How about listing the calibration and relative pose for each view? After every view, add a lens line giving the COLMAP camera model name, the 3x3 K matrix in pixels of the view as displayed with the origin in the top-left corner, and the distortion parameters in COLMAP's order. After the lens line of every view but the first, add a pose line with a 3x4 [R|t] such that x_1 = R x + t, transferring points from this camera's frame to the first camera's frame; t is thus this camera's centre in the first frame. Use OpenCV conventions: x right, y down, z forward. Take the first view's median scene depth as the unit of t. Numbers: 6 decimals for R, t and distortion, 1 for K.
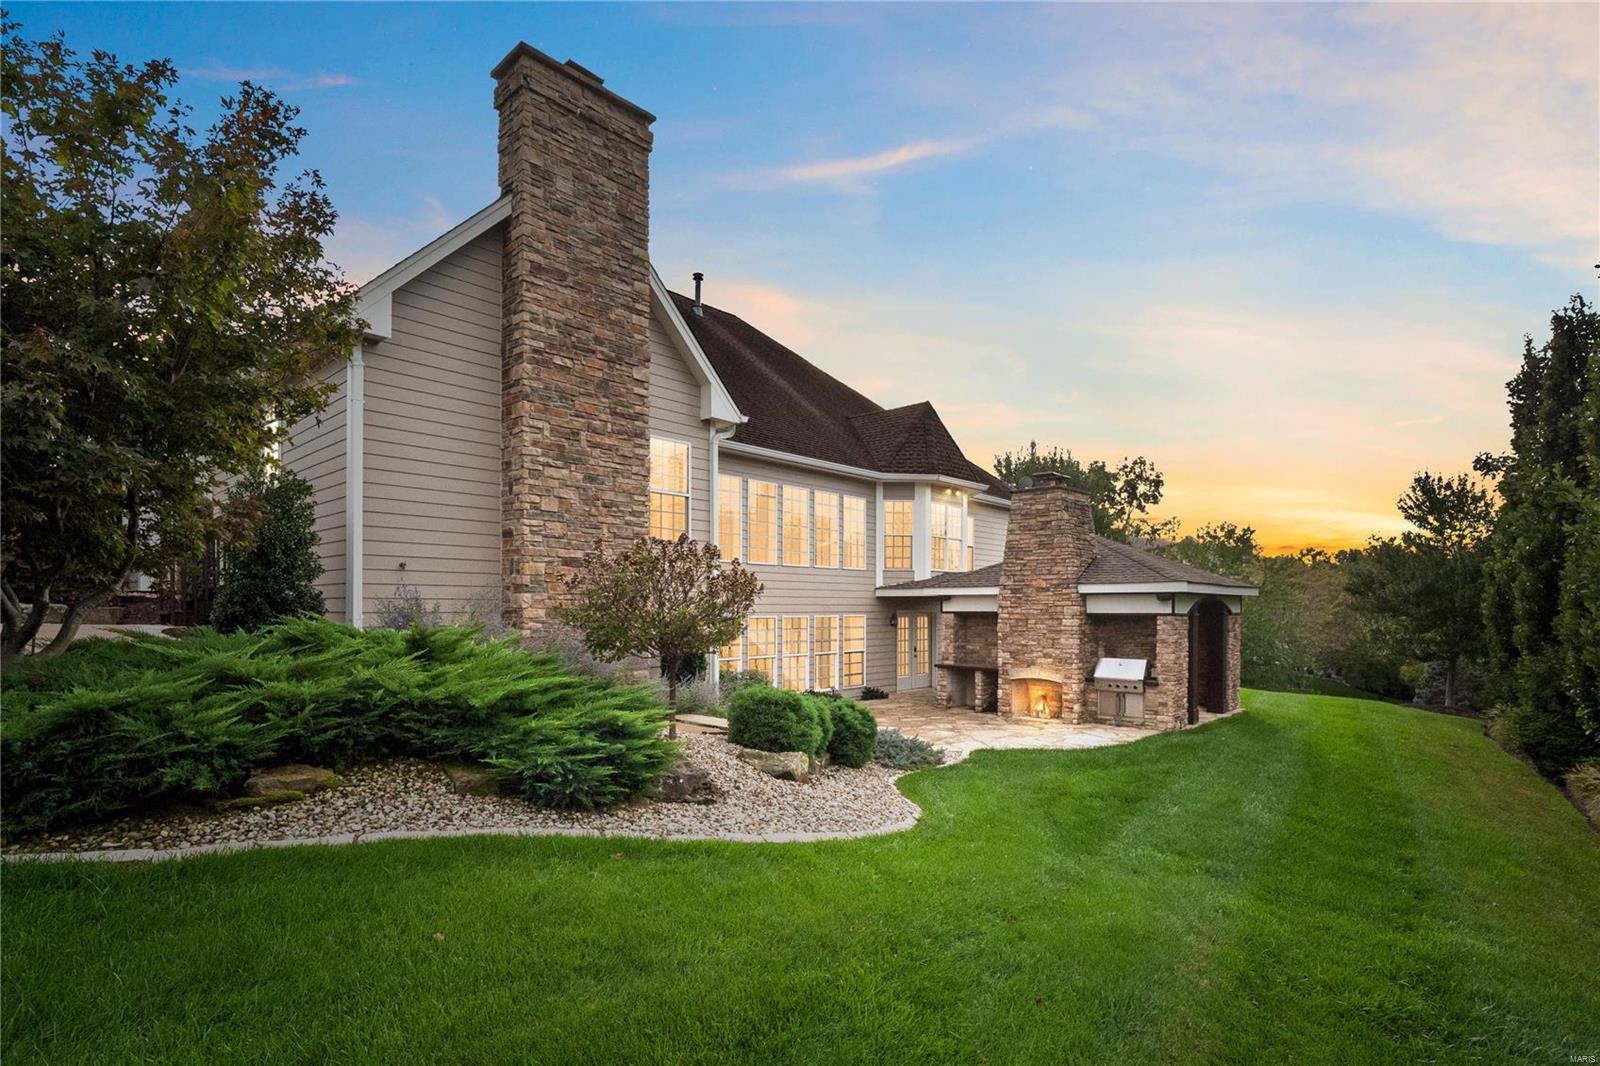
lens RADIAL K [[761.8, 0, 787.8], [0, 761.8, 609.9], [0, 0, 1]] dist [-0.001472, -0.000334]
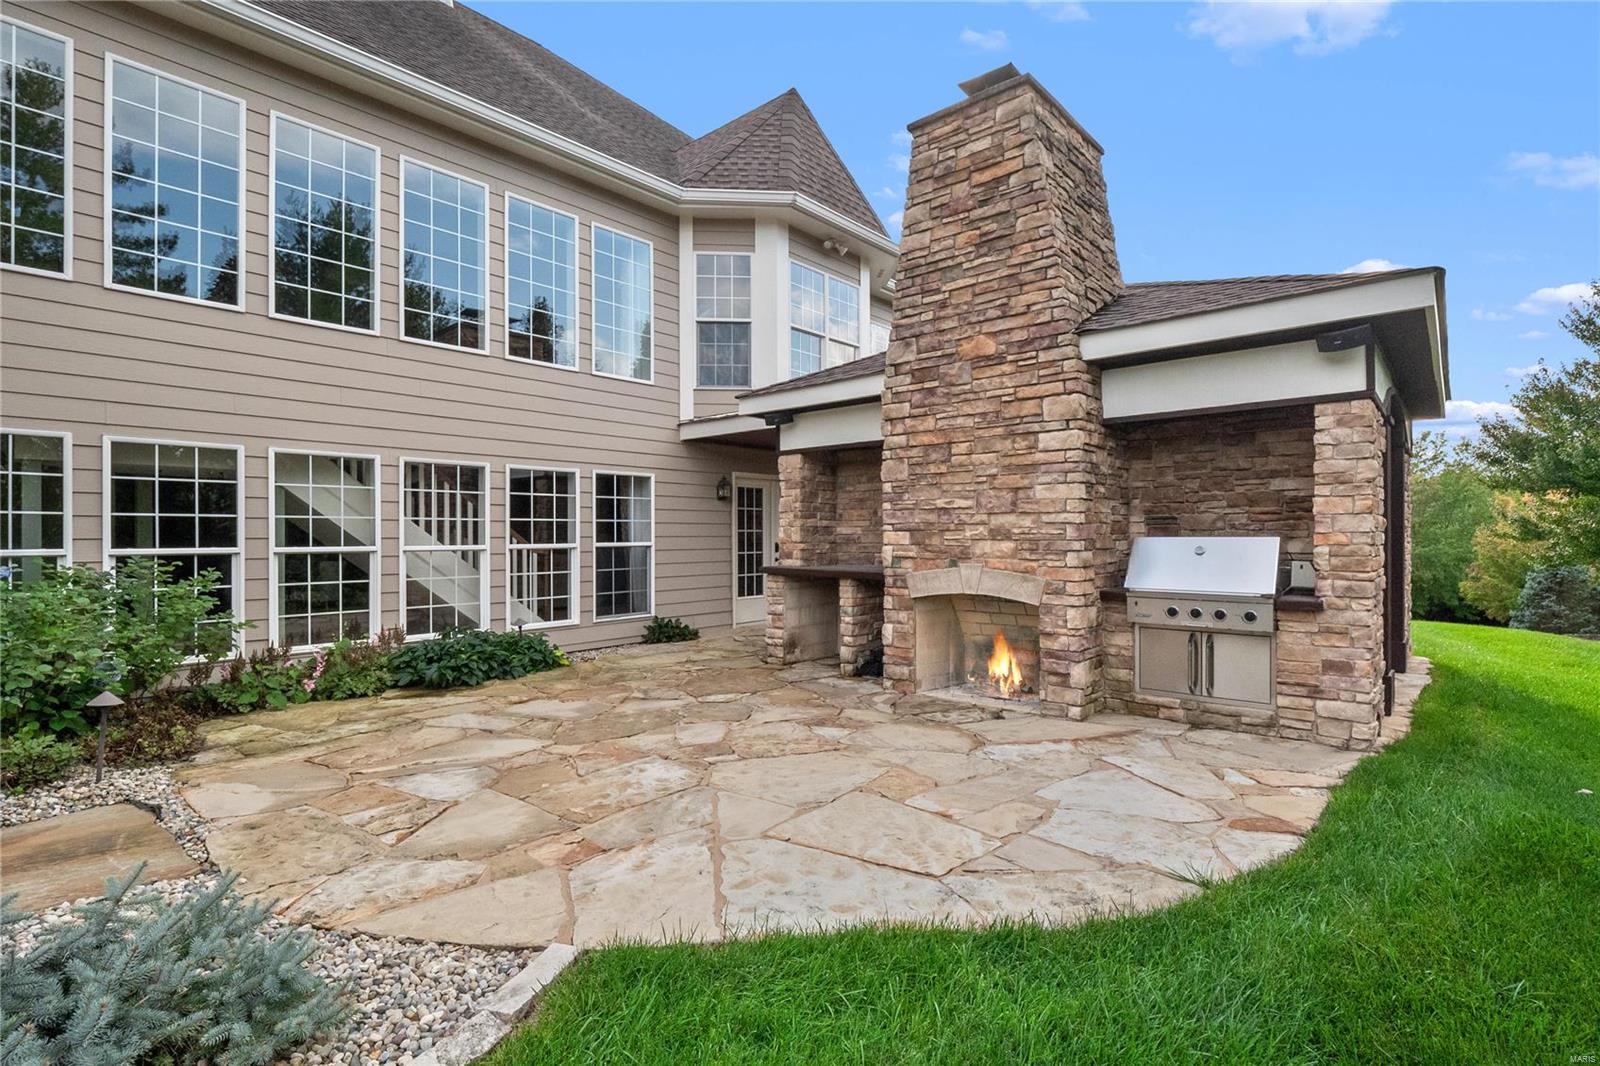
lens RADIAL K [[761.8, 0, 801.1], [0, 761.8, 531.4], [0, 0, 1]] dist [-0.001472, -0.000334]
pose [[0.999239, -0.004983, 0.038689, 0.223037], [0.005143, 0.999979, -0.004024, 0.058596], [-0.038668, 0.004220, 0.999243, 0.614289]]
